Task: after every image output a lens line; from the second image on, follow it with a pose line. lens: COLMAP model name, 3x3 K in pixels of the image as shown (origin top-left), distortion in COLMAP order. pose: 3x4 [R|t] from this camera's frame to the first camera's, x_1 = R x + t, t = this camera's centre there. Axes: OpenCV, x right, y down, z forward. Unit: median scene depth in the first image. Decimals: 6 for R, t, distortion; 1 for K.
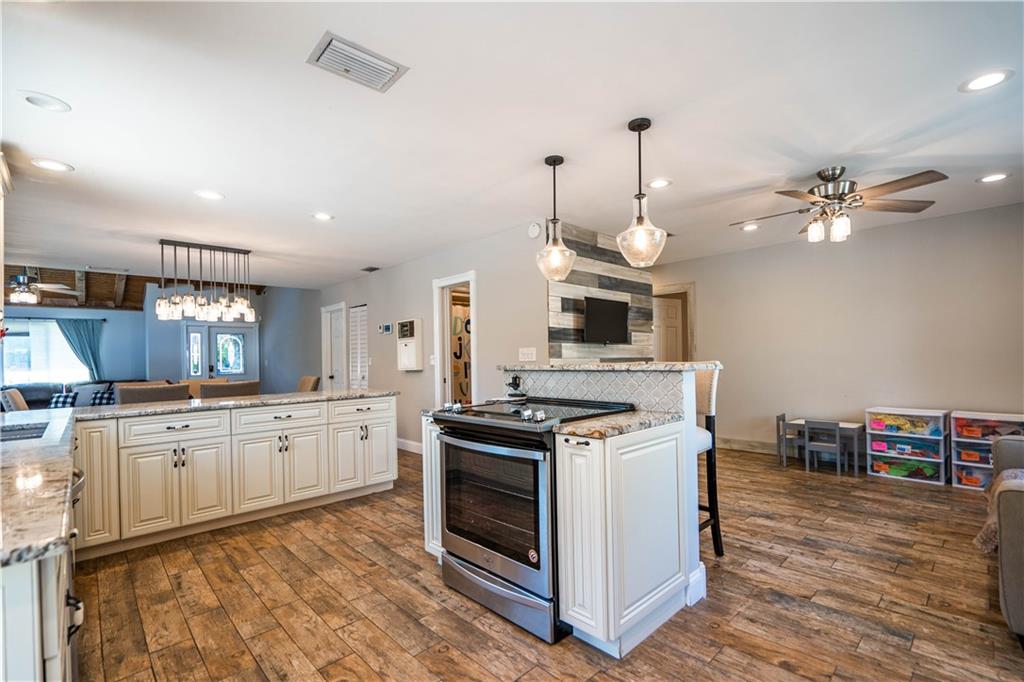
lens RADIAL K [[465.1, 0, 518.2], [0, 465.1, 355.9], [0, 0, 1]] dist [-0.001202, 0.000307]
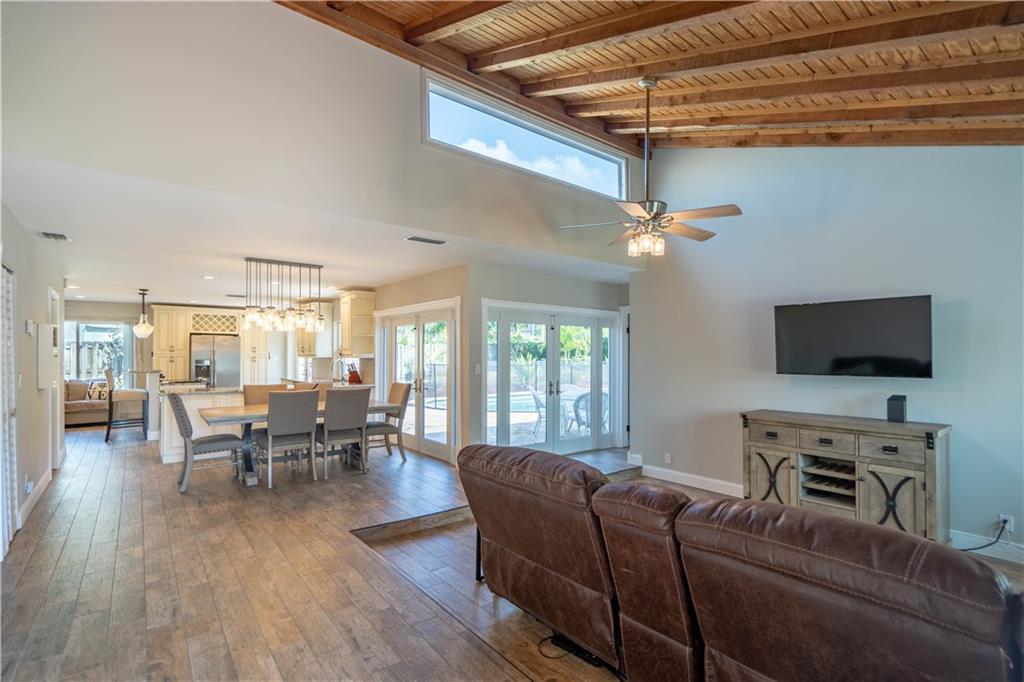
lens RADIAL K [[483.2, 0, 520.0], [0, 483.2, 352.0], [0, 0, 1]] dist [0.000395, 0.000450]
pose [[-0.996706, 0.018009, 0.079079, -1.799293], [0.017452, 0.999818, -0.007739, -0.016655], [-0.079204, -0.006334, -0.996838, 2.858028]]
